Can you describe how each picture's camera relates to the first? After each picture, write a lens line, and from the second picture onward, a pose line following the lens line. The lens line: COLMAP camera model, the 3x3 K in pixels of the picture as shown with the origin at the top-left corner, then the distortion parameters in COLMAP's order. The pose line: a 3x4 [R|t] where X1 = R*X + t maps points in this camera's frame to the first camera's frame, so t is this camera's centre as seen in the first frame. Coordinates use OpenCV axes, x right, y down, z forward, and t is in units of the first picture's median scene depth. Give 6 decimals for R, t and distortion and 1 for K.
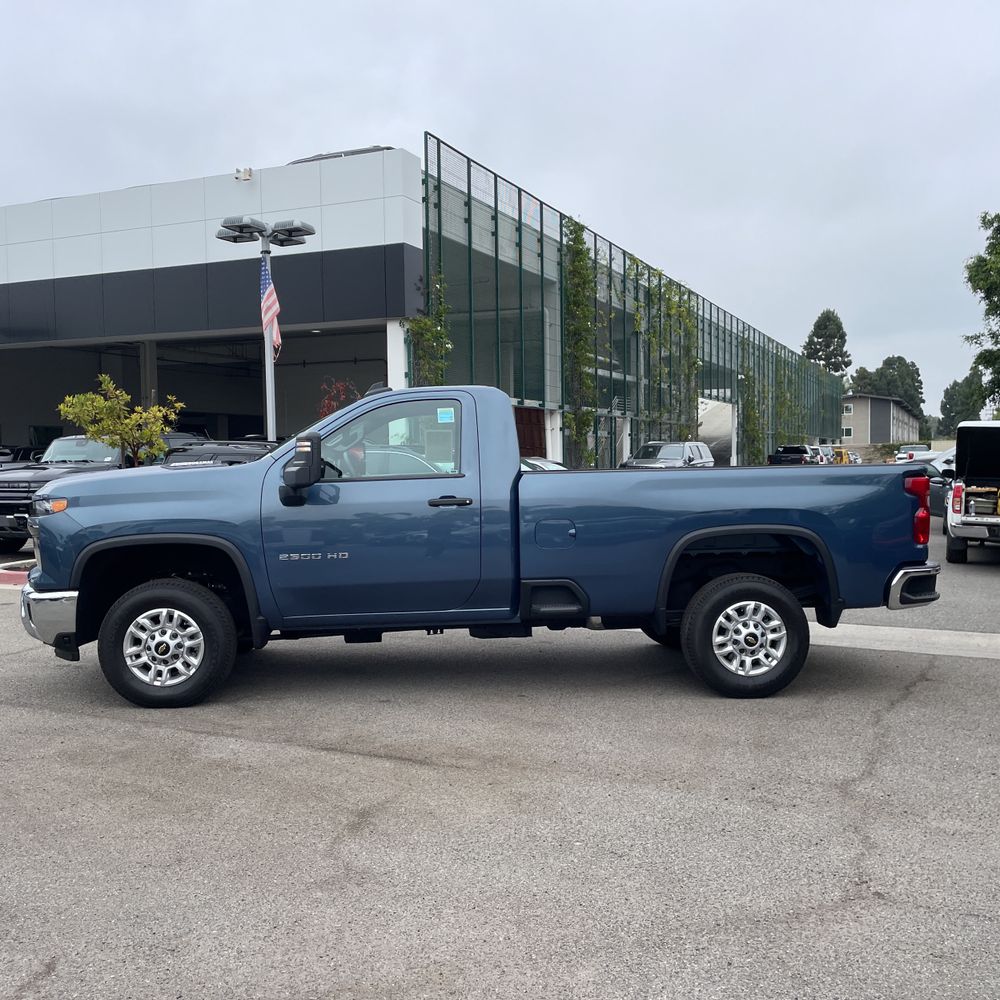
lens RADIAL K [[996.0, 0, 505.1], [0, 996.0, 485.8], [0, 0, 1]] dist [0.090093, -0.119640]
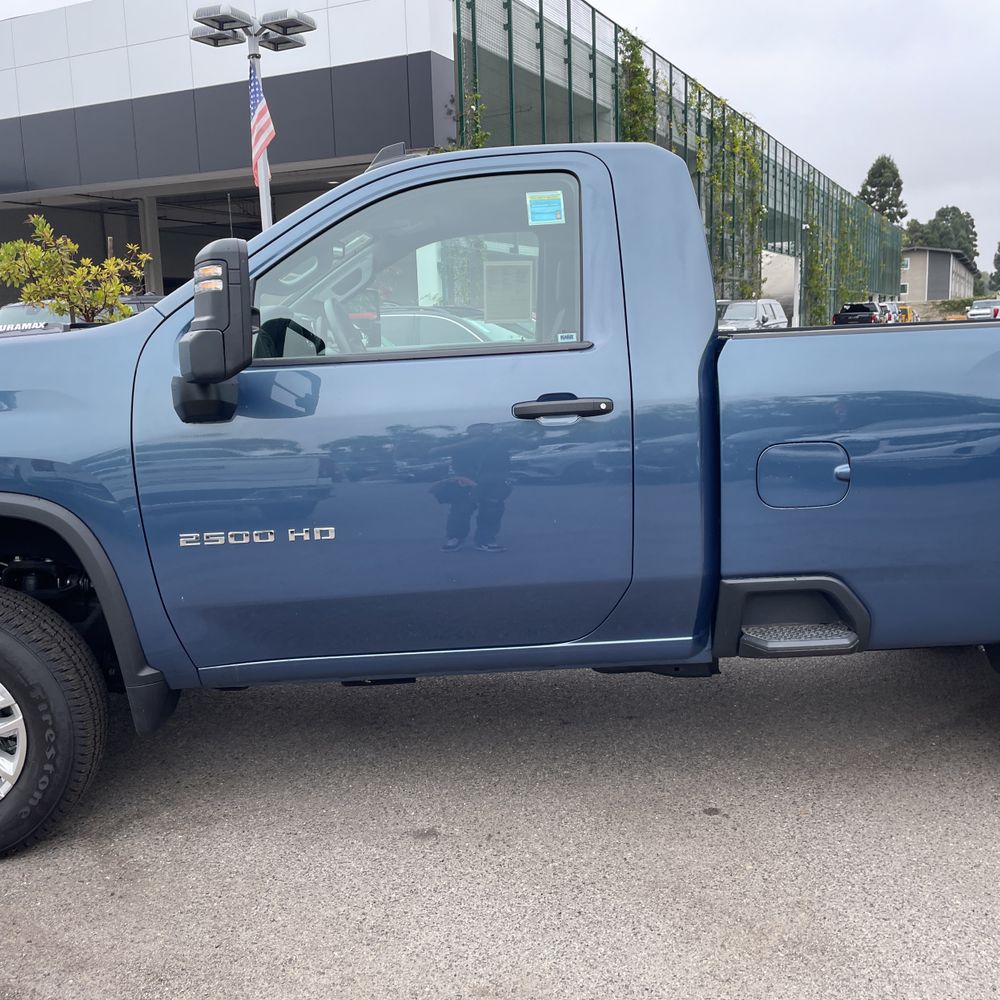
lens RADIAL K [[1015.9, 0, 497.1], [0, 1015.9, 480.7], [0, 0, 1]] dist [0.089804, -0.128778]
pose [[0.999001, -0.012812, -0.042813, -0.011257], [0.018004, 0.992220, 0.123191, -0.001281], [0.040902, -0.123839, 0.991459, 0.095542]]
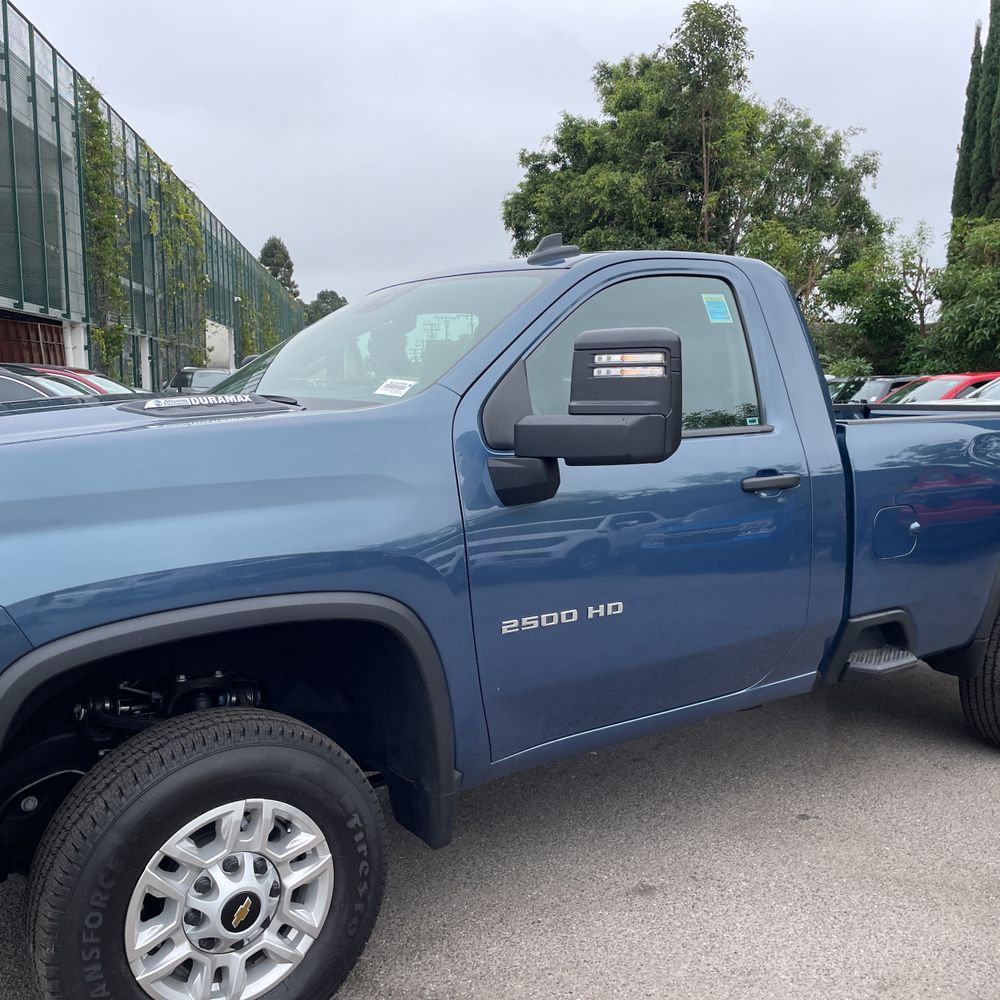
lens RADIAL K [[1009.4, 0, 526.9], [0, 1009.4, 502.0], [0, 0, 1]] dist [0.088487, -0.126300]
pose [[0.852562, -0.042948, 0.520858, -0.073995], [-0.001051, 0.996475, 0.083887, -0.002914], [-0.522625, -0.072067, 0.849512, 0.108165]]
